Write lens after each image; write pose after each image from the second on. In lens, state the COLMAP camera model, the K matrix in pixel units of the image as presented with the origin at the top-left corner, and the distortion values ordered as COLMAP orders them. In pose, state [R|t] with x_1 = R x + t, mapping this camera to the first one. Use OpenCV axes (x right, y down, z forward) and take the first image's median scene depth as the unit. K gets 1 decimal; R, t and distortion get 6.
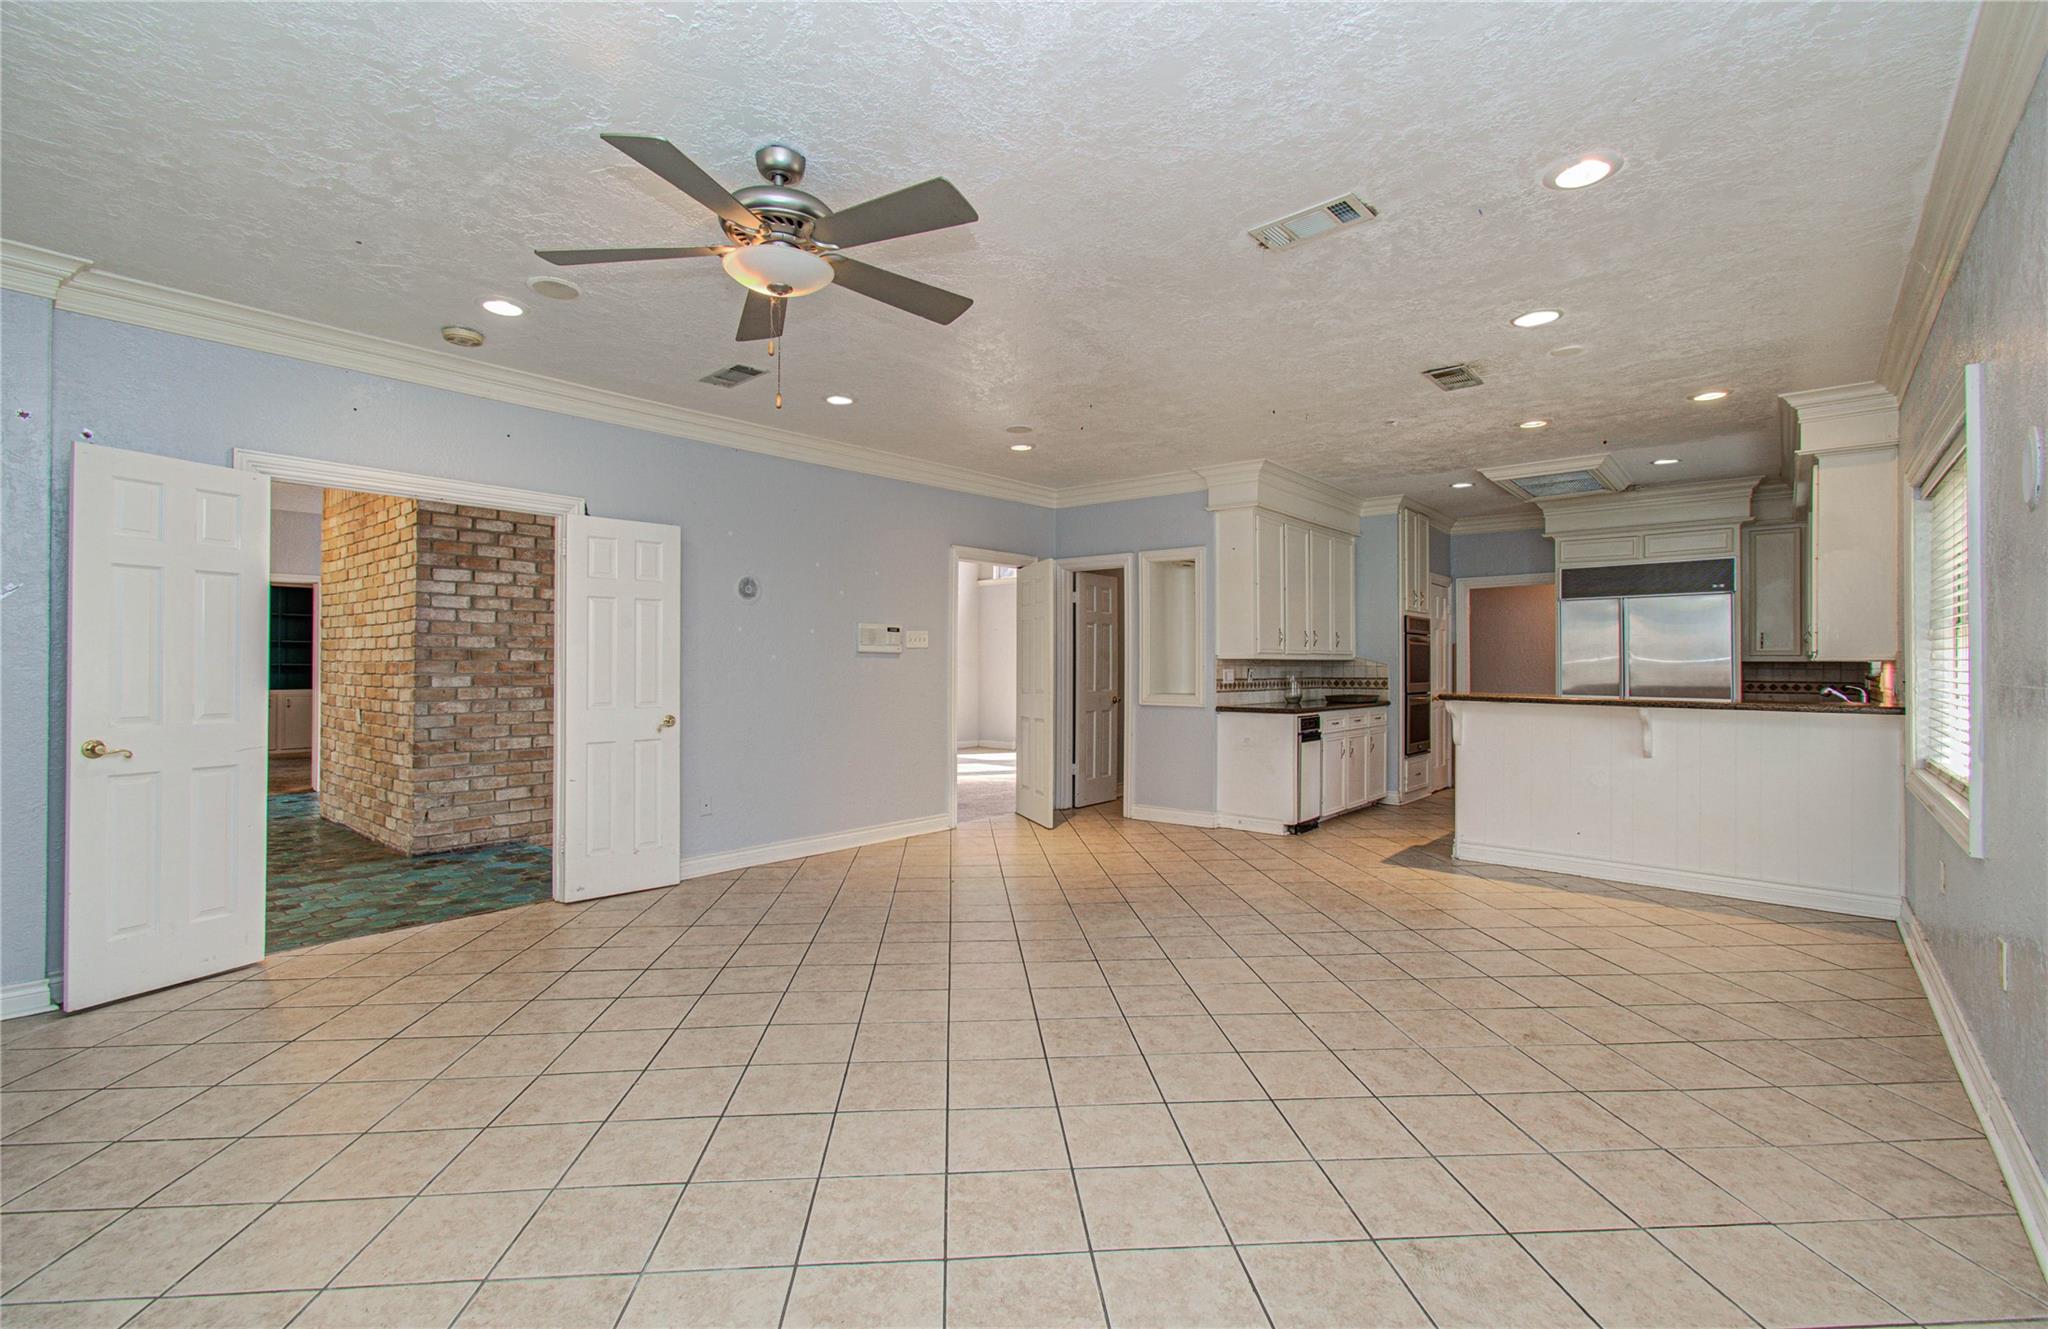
lens RADIAL K [[897.8, 0, 1011.6], [0, 897.8, 653.7], [0, 0, 1]] dist [-0.004263, 0.004345]
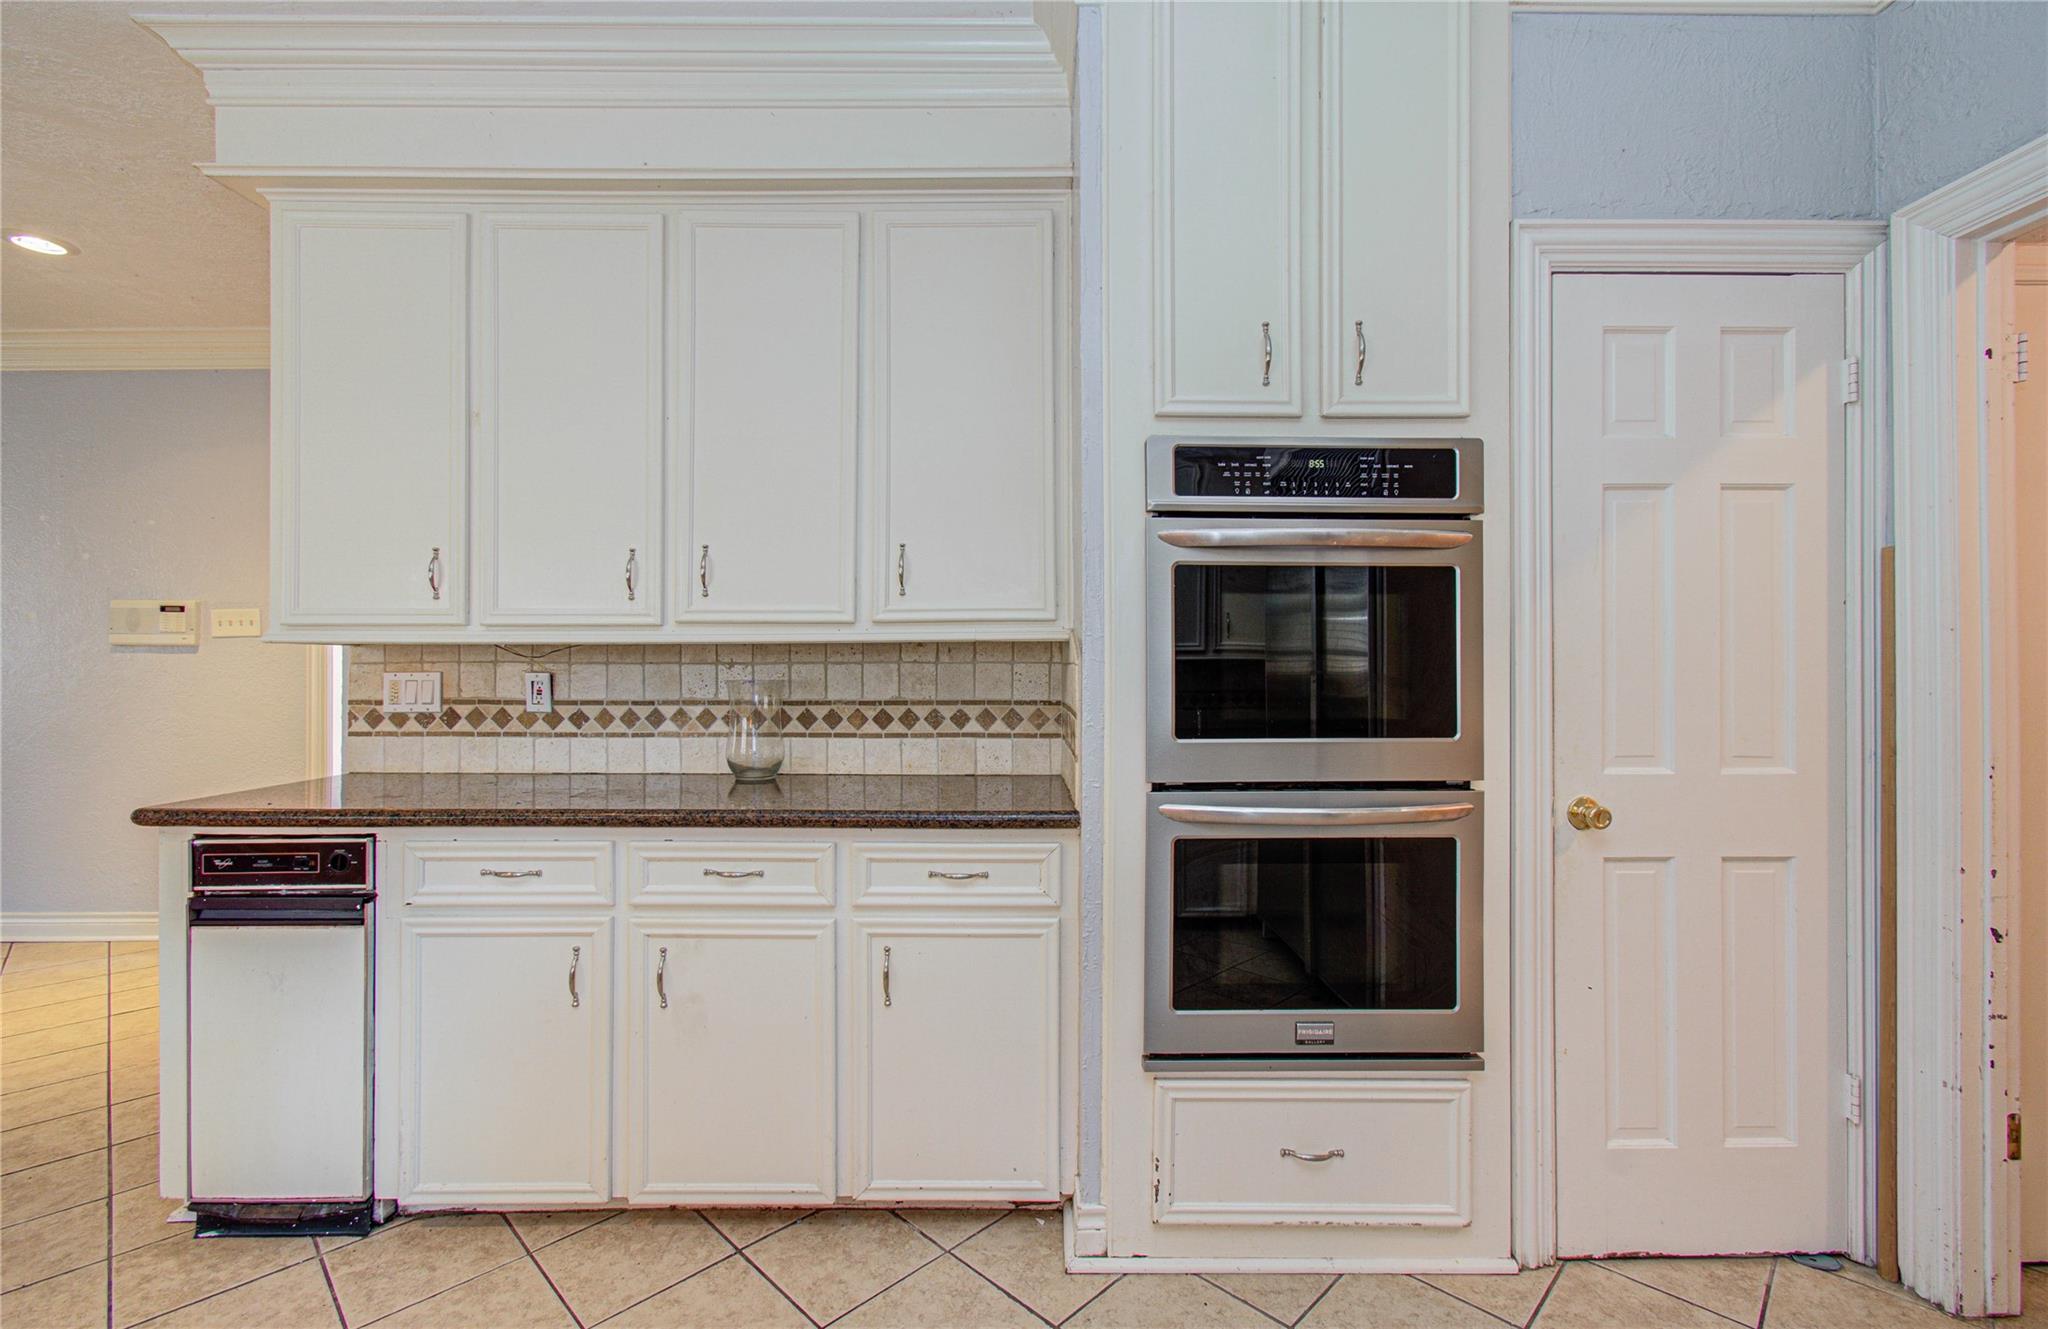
lens RADIAL K [[897.8, 0, 1020.4], [0, 897.8, 663.4], [0, 0, 1]] dist [-0.004263, 0.004345]
pose [[0.657443, -0.005419, -0.753485, 0.636566], [0.013118, 0.999905, 0.004254, 0.014614], [0.753390, -0.012681, 0.657451, 0.897332]]
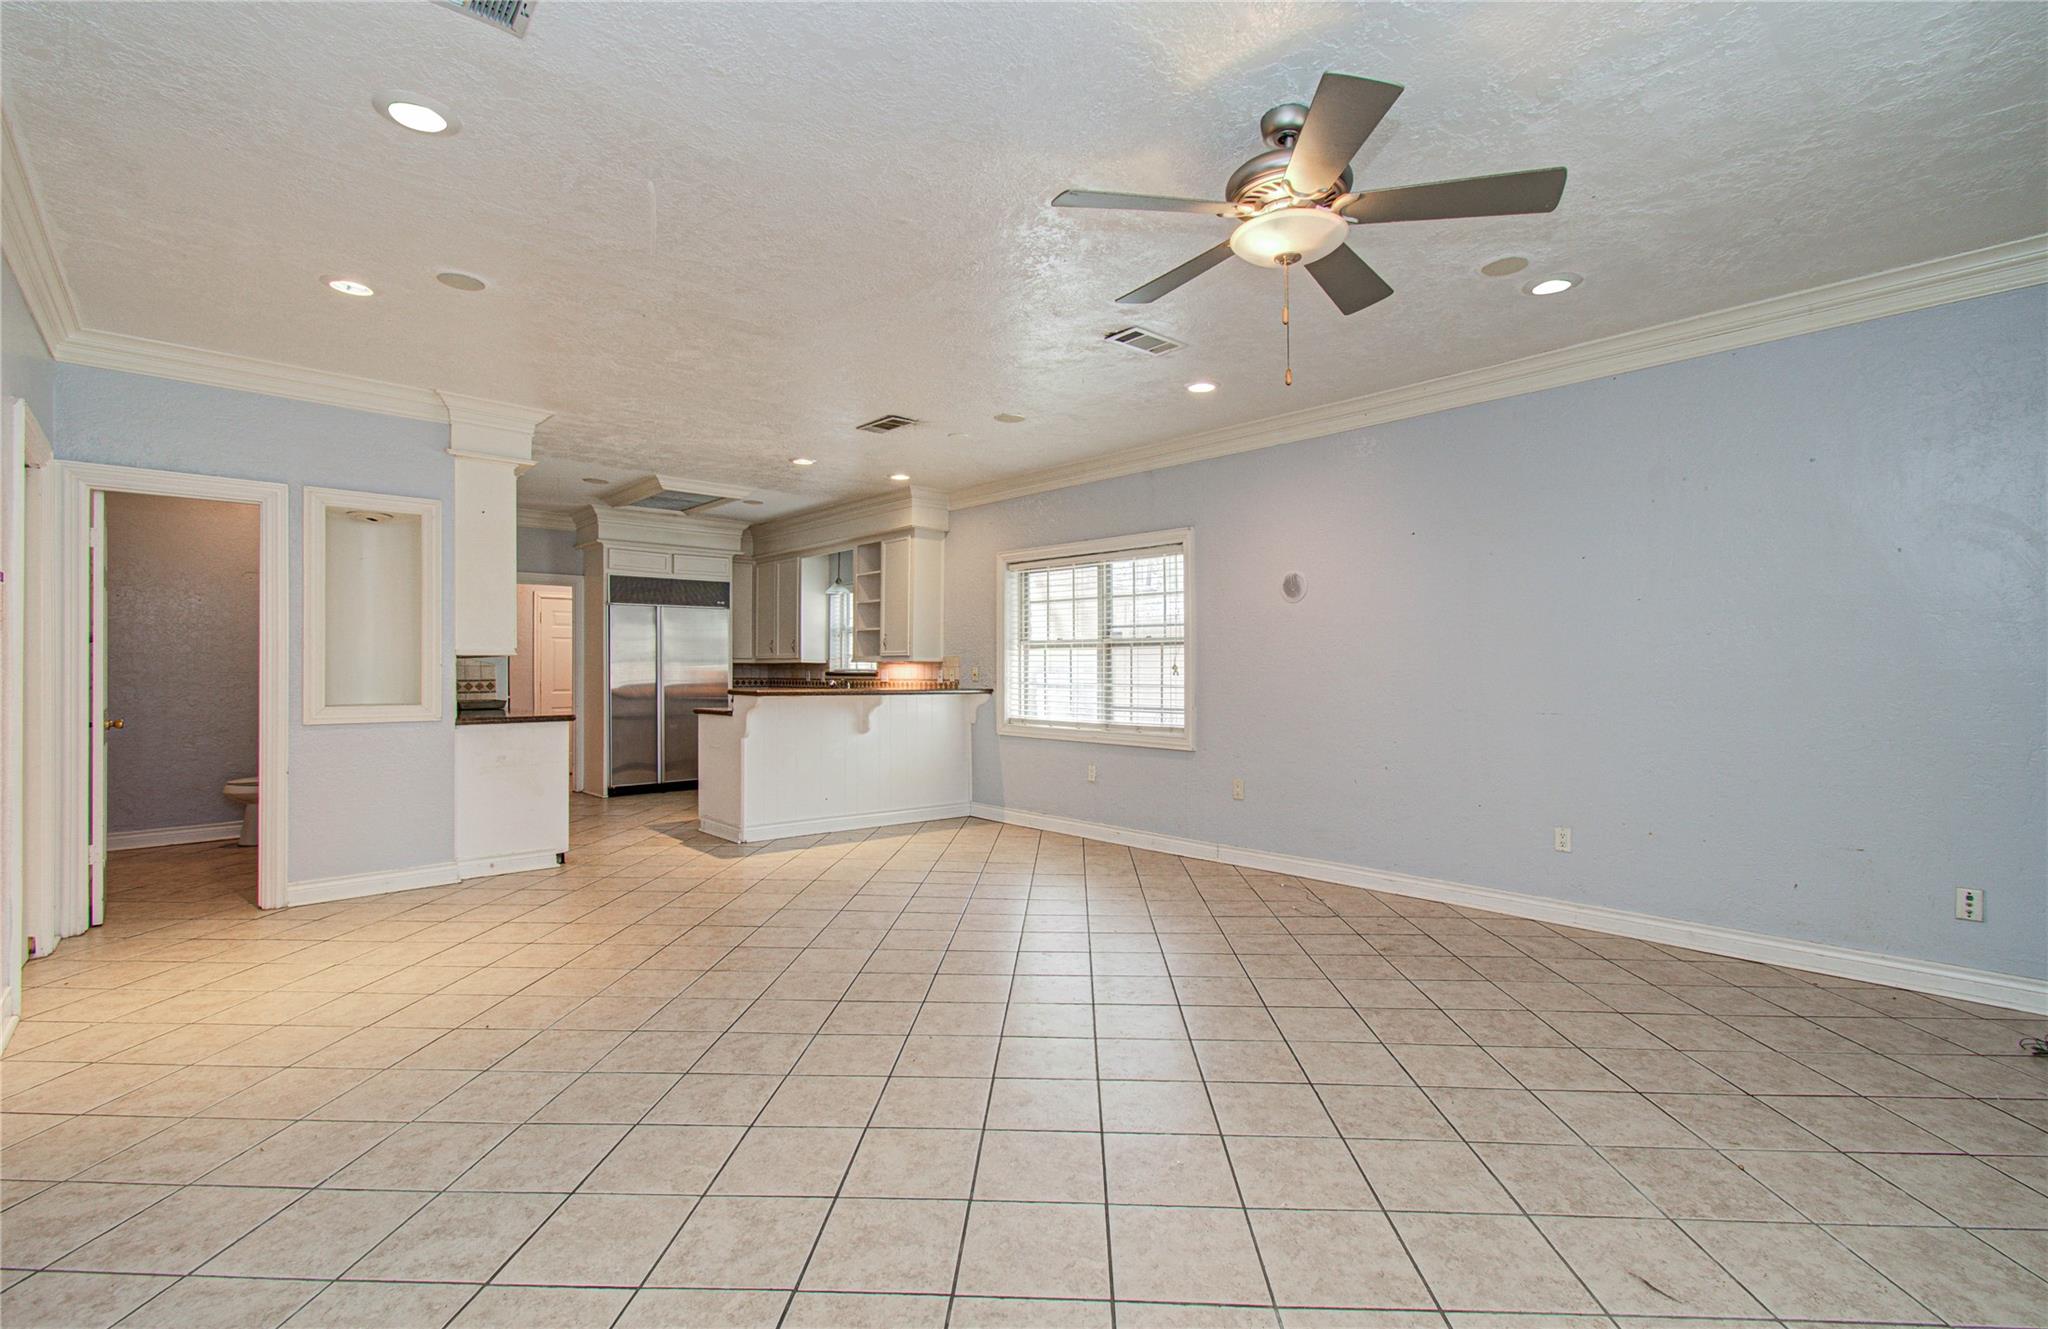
lens RADIAL K [[897.8, 0, 1027.4], [0, 897.8, 680.9], [0, 0, 1]] dist [-0.004263, 0.004345]
pose [[0.126633, -0.014552, 0.991843, -0.415145], [-0.011049, 0.999810, 0.016079, 0.009638], [-0.991888, -0.012995, 0.126448, 0.397620]]
